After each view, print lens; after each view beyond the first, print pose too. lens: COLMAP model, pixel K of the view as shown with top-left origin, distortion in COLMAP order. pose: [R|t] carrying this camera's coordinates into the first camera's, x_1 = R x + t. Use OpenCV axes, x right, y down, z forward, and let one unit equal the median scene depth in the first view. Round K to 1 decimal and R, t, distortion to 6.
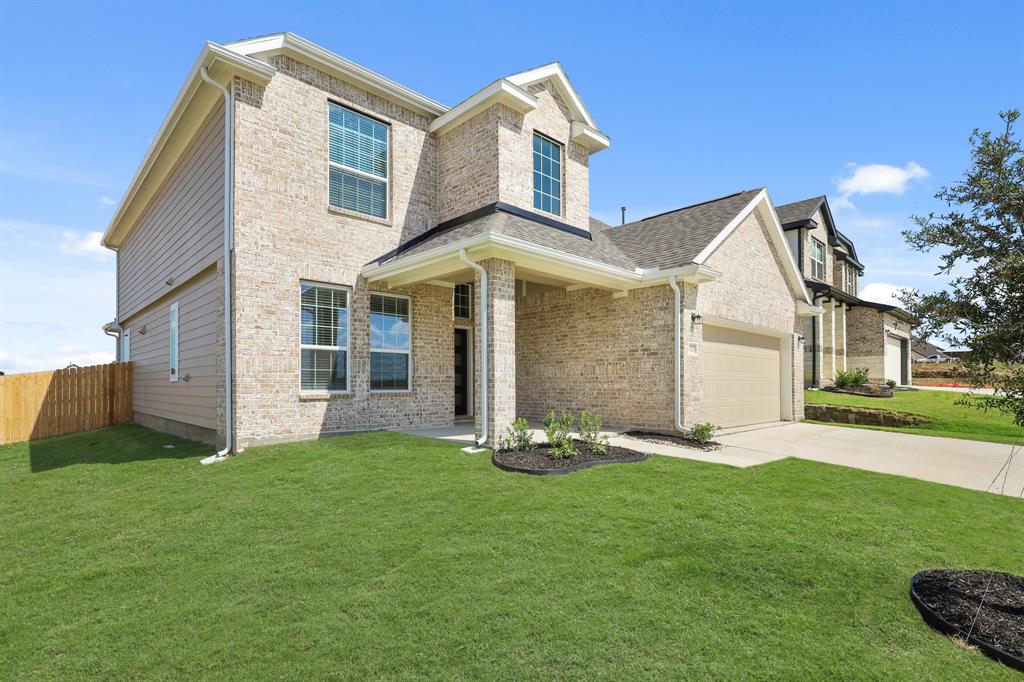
lens RADIAL K [[503.3, 0, 513.4], [0, 503.3, 376.7], [0, 0, 1]] dist [0.001918, 0.000104]
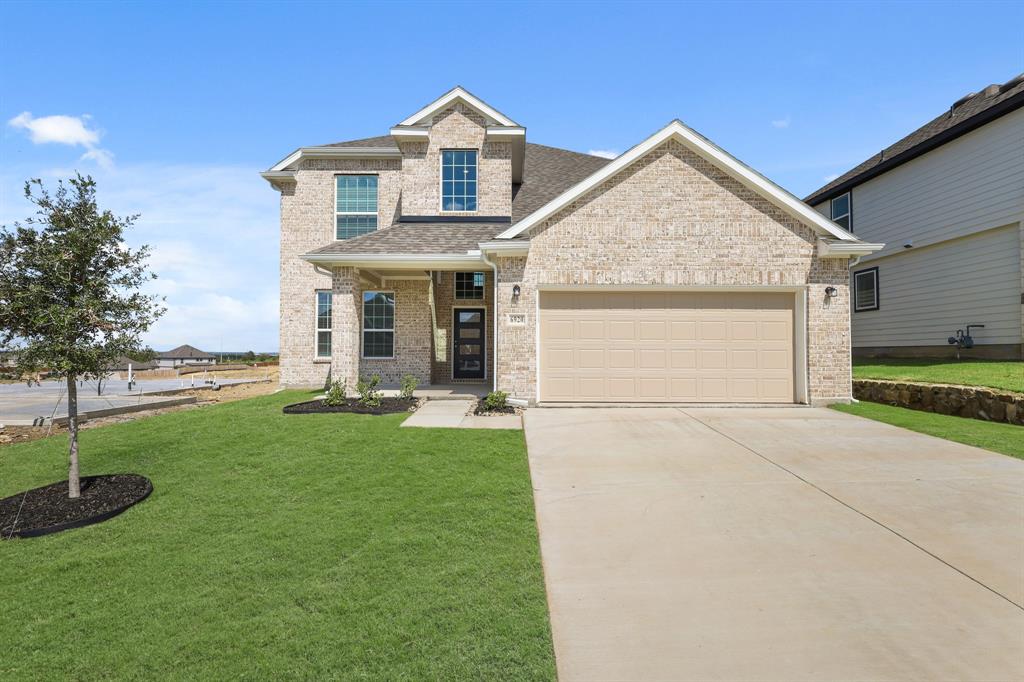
lens RADIAL K [[474.7, 0, 512.0], [0, 474.7, 341.0], [0, 0, 1]] dist [-0.001968, -0.000243]
pose [[0.725541, -0.014883, -0.688018, 0.956901], [0.008147, 0.999882, -0.013037, 0.001222], [0.688131, 0.003853, 0.725576, 0.266880]]
